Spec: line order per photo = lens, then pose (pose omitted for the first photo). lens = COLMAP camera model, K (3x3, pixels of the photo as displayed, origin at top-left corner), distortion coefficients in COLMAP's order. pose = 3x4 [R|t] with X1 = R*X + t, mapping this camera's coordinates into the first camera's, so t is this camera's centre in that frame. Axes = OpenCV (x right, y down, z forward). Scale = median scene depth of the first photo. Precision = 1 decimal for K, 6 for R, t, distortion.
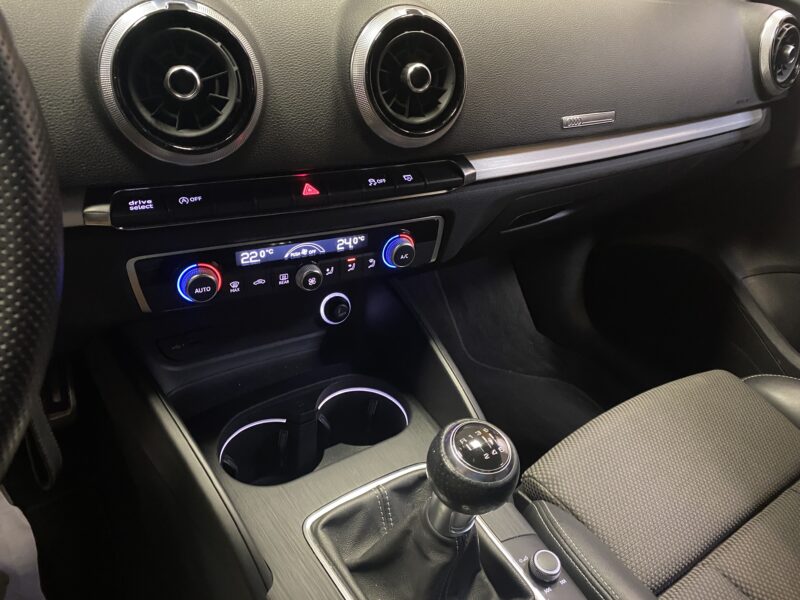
lens RADIAL K [[613.2, 0, 397.2], [0, 613.2, 295.8], [0, 0, 1]] dist [0.045653, -0.058822]
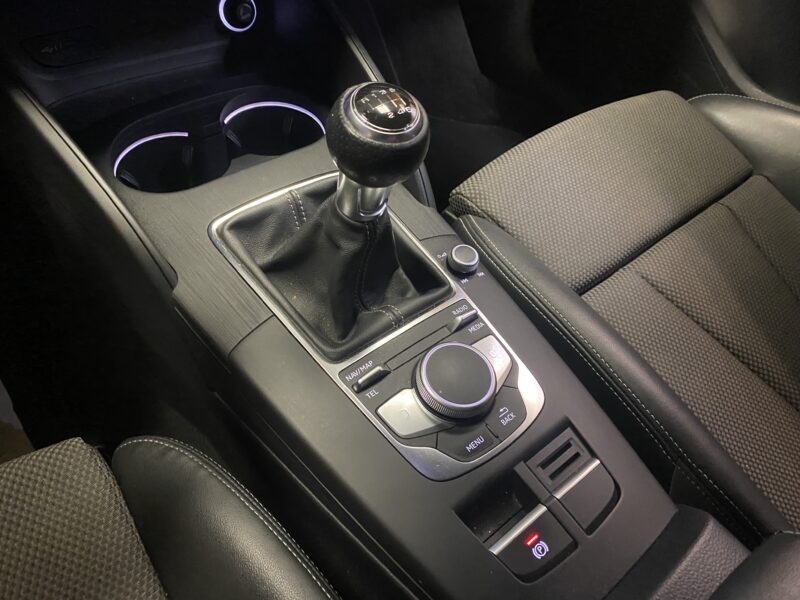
lens RADIAL K [[613.2, 0, 401.0], [0, 613.2, 299.1], [0, 0, 1]] dist [0.045653, -0.058822]
pose [[0.997035, -0.038195, 0.066797, 0.063587], [0.015272, 0.949061, 0.314723, 0.164348], [-0.075415, -0.312770, 0.946830, 0.055462]]
